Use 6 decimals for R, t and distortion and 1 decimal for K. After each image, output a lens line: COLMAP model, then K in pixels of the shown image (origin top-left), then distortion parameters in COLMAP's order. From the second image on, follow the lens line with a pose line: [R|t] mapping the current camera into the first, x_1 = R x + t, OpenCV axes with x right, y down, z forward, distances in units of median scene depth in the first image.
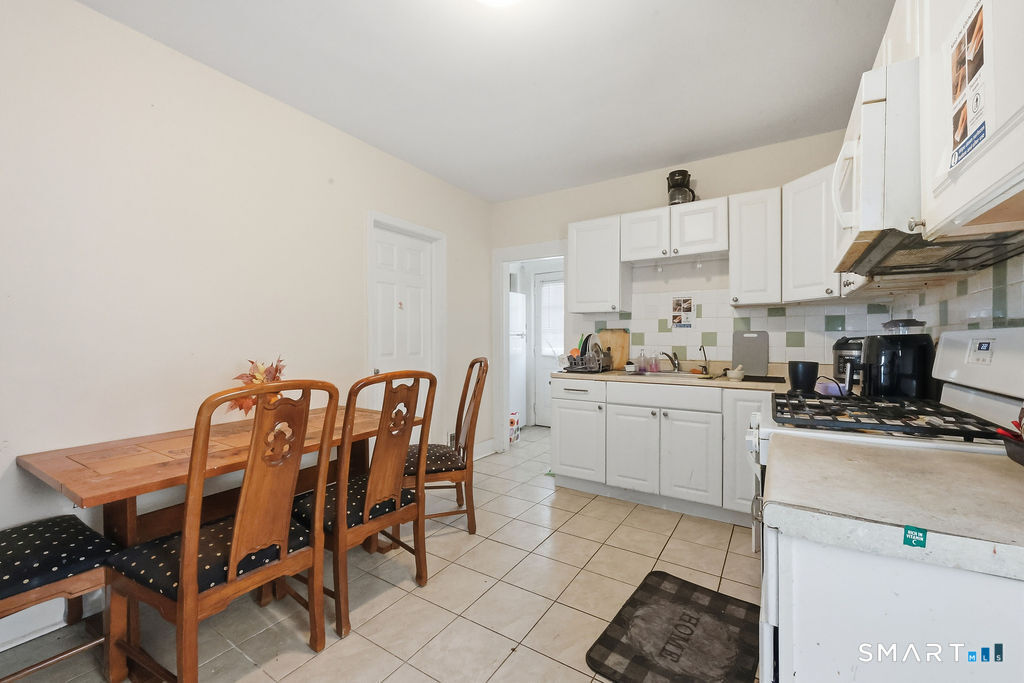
lens RADIAL K [[417.0, 0, 530.1], [0, 417.0, 342.8], [0, 0, 1]] dist [-0.003045, 0.000069]
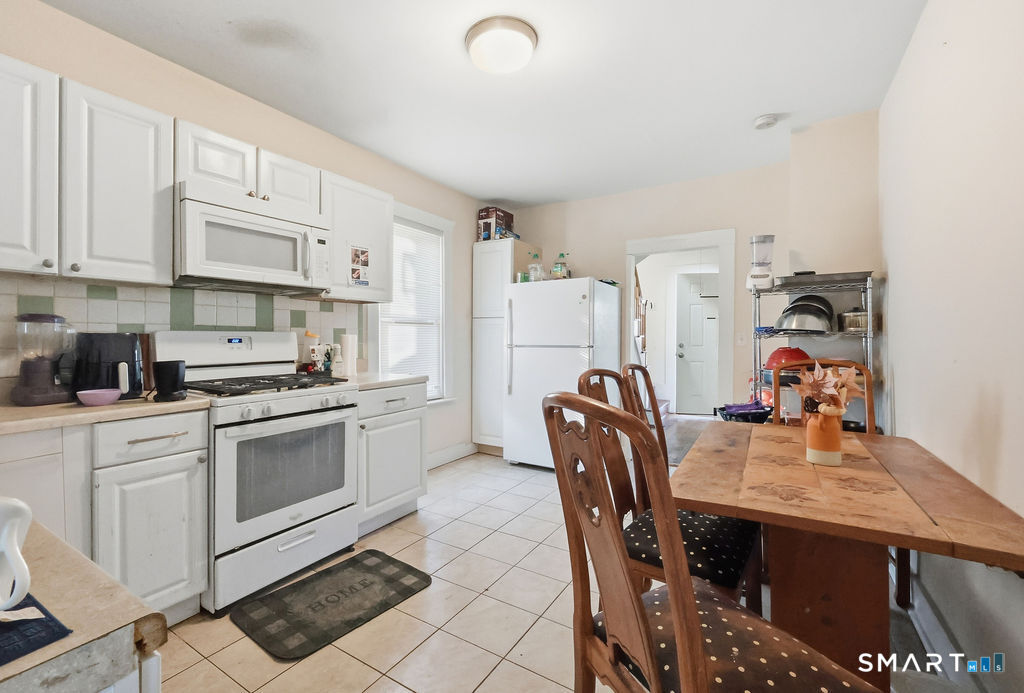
lens RADIAL K [[417.0, 0, 507.8], [0, 417.0, 339.2], [0, 0, 1]] dist [-0.003045, 0.000069]
pose [[-0.999998, -0.001481, 0.001642, -0.055269], [-0.001463, 0.999941, 0.010739, -0.008798], [-0.001658, 0.010737, -0.999941, 1.187489]]
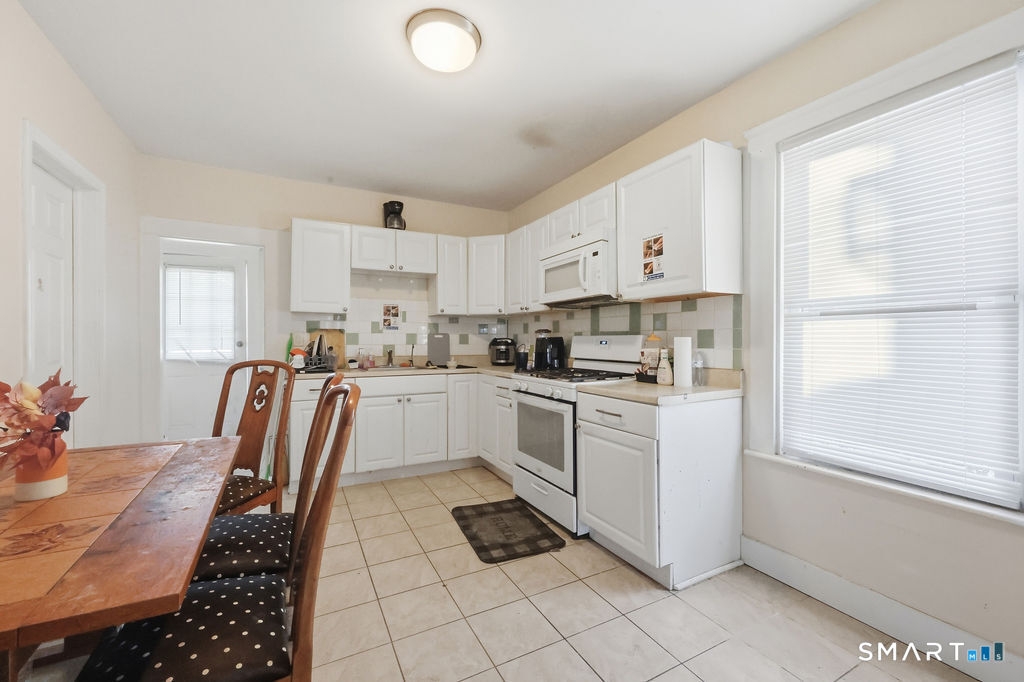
lens RADIAL K [[417.0, 0, 514.0], [0, 417.0, 339.1], [0, 0, 1]] dist [-0.003045, 0.000069]
pose [[0.494911, -0.000131, 0.868944, -0.552062], [0.004579, 0.999986, -0.002457, -0.004184], [-0.868931, 0.005195, 0.494905, 0.098723]]
